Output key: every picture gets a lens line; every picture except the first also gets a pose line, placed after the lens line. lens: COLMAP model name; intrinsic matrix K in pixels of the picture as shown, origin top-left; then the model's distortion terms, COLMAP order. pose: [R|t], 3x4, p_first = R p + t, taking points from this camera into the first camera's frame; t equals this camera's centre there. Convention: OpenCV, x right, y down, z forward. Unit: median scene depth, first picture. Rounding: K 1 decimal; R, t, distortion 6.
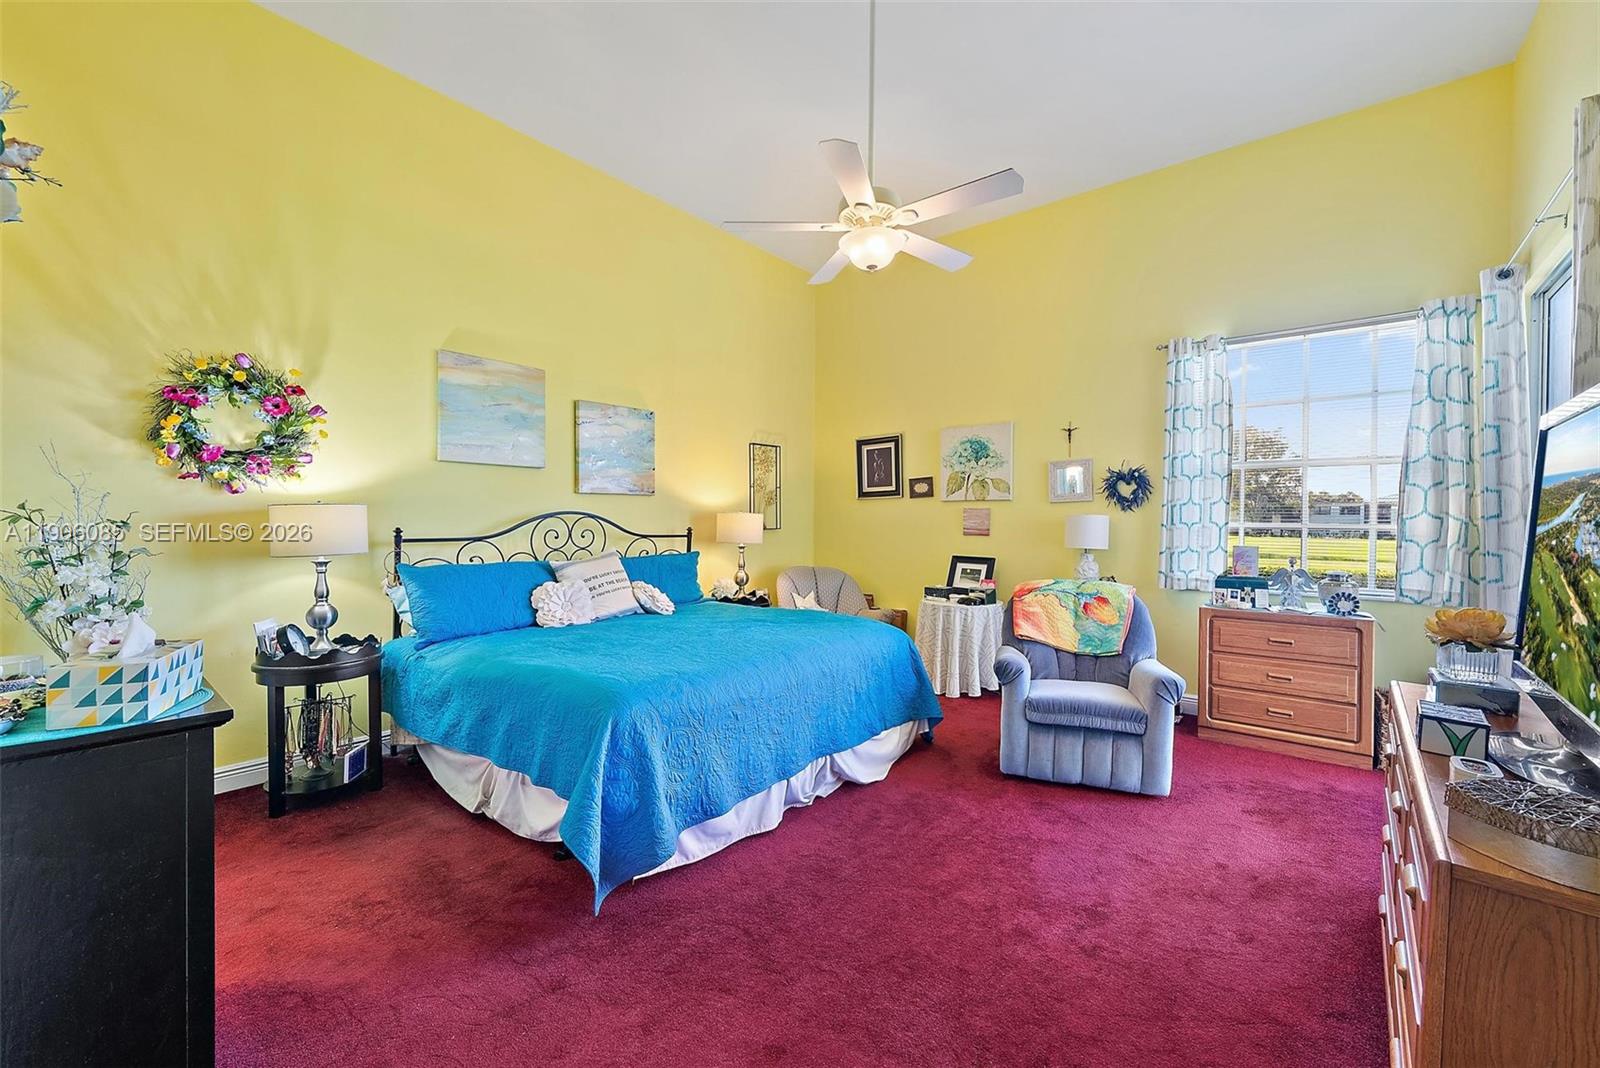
lens RADIAL K [[644.6, 0, 808.3], [0, 644.6, 529.9], [0, 0, 1]] dist [-0.000159, 0.000078]
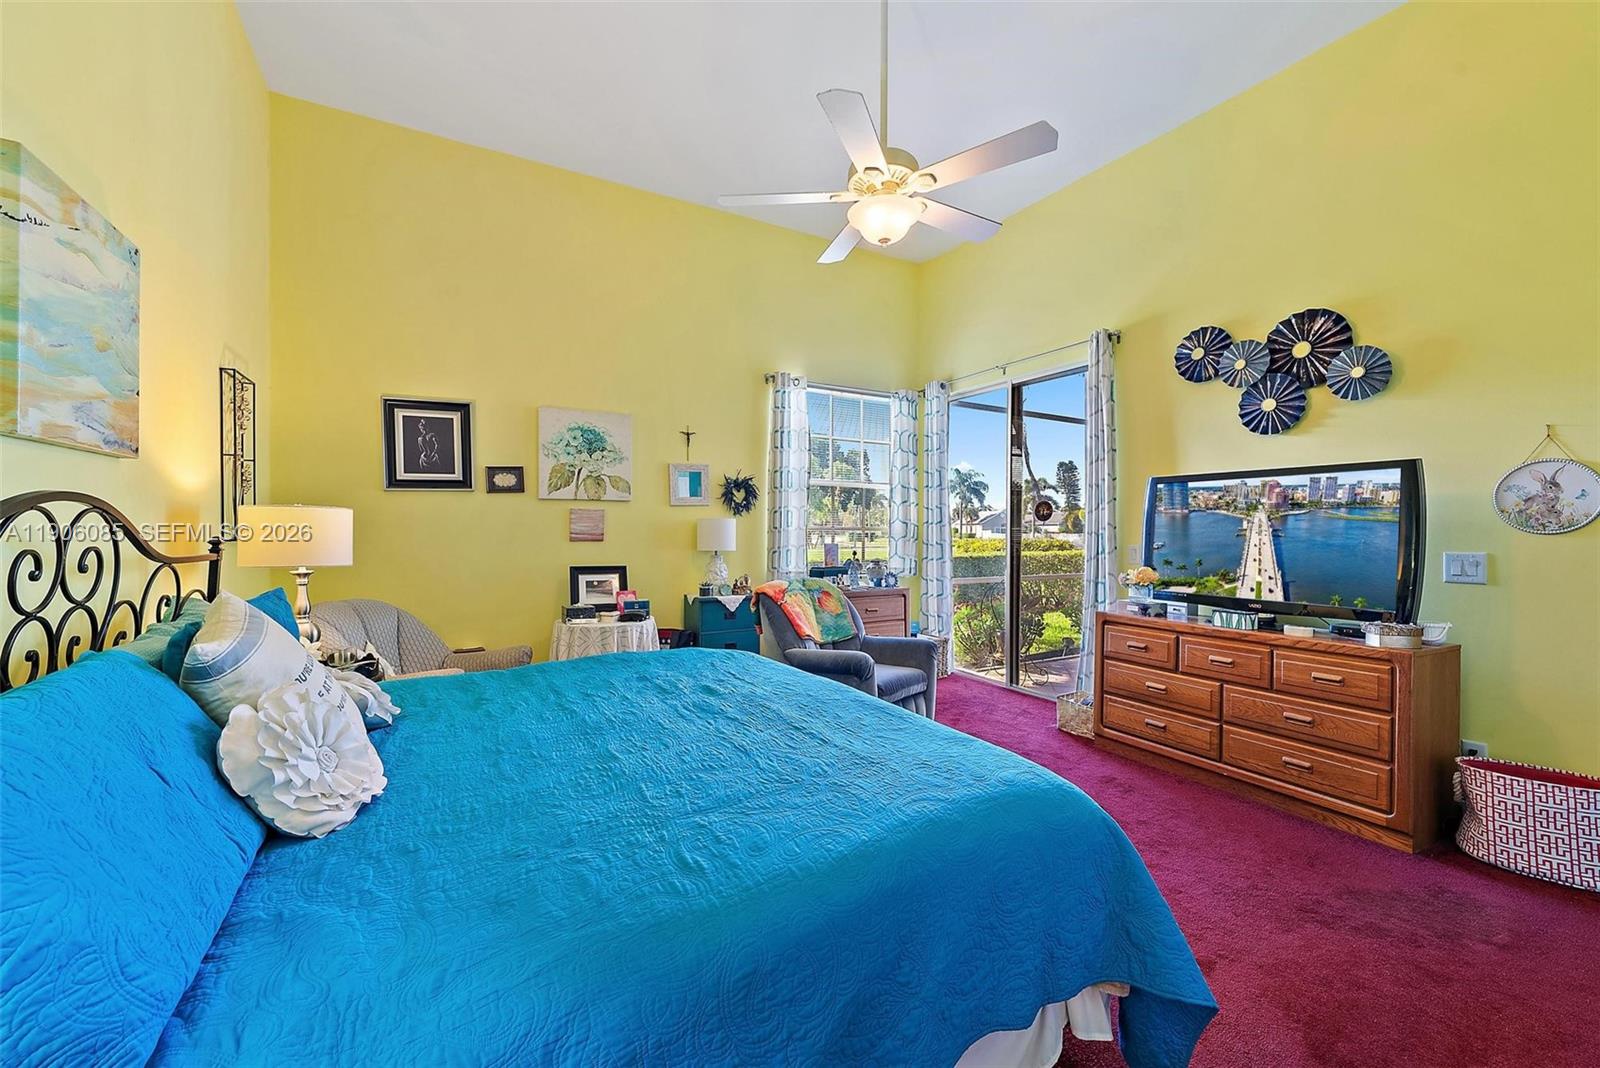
lens RADIAL K [[644.6, 0, 805.1], [0, 644.6, 533.9], [0, 0, 1]] dist [-0.000159, 0.000078]
pose [[0.356791, -0.011679, 0.934111, -0.438923], [0.011427, 0.999902, 0.008137, -0.004778], [-0.934114, 0.007771, 0.356890, 0.439541]]
